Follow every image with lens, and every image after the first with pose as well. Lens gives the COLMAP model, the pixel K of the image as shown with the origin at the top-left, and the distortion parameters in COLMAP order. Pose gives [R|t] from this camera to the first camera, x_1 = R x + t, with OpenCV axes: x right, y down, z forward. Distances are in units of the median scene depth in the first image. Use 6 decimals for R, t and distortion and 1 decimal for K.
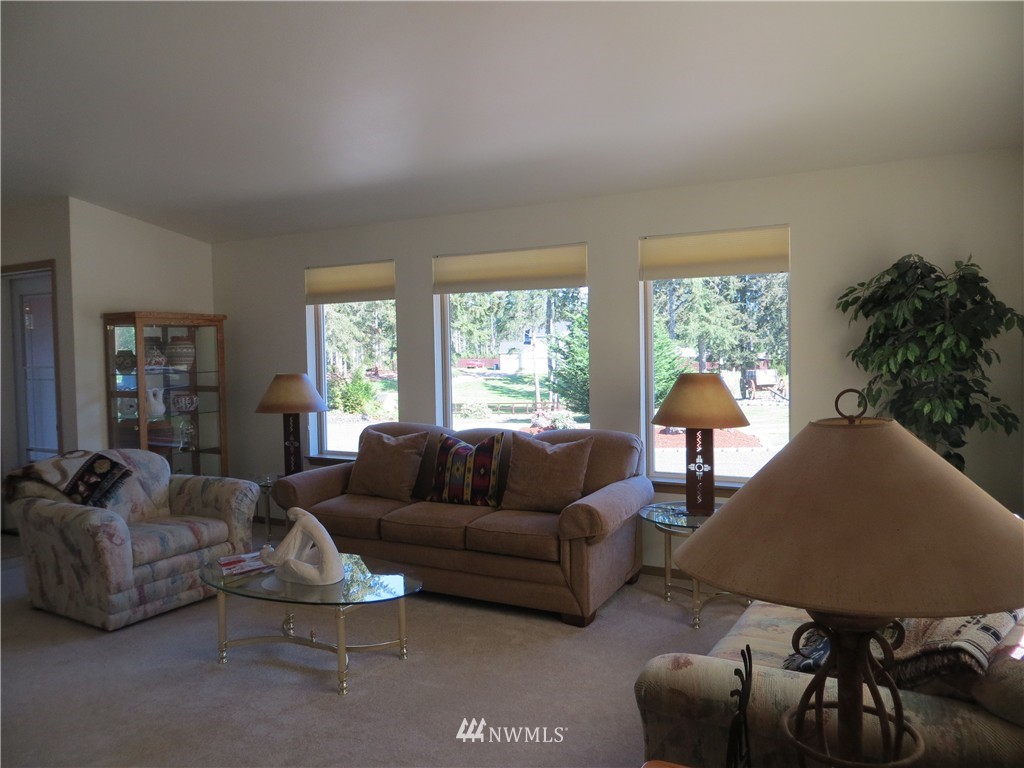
lens RADIAL K [[779.2, 0, 512.0], [0, 779.2, 384.0], [0, 0, 1]] dist [-0.012589, 0.000866]
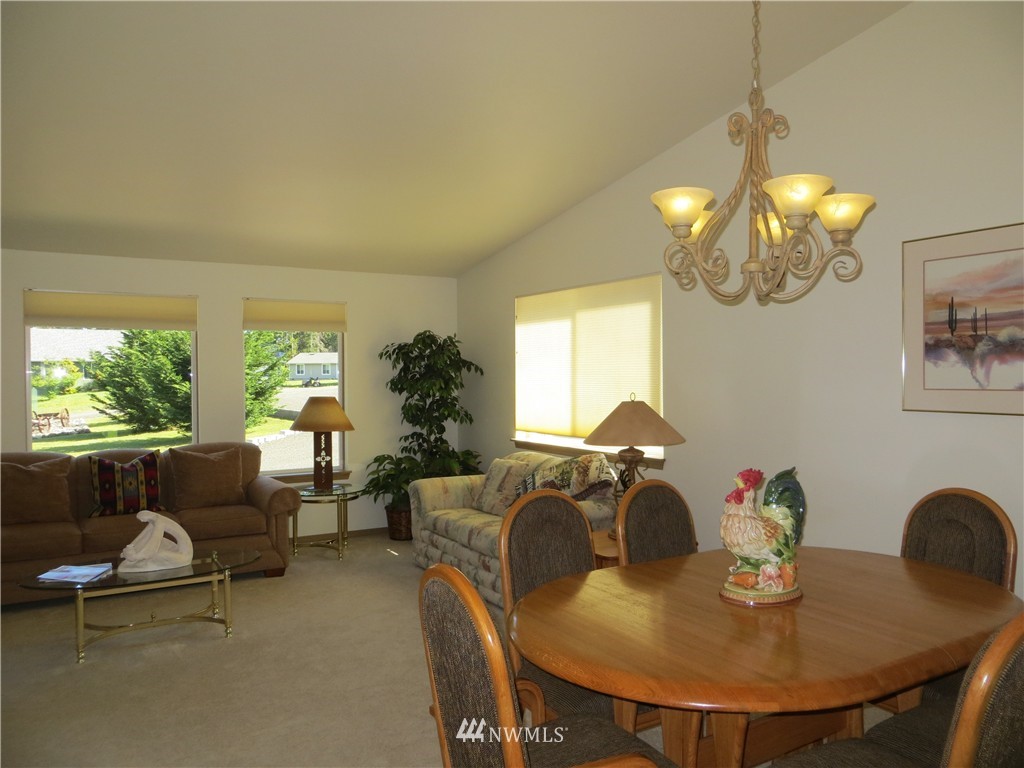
lens RADIAL K [[779.2, 0, 512.0], [0, 779.2, 384.0], [0, 0, 1]] dist [-0.012589, 0.000866]
pose [[0.508145, -0.000256, 0.861272, -0.875325], [0.033919, 0.999230, -0.019716, 0.004182], [-0.860604, 0.039232, 0.507762, -0.090423]]
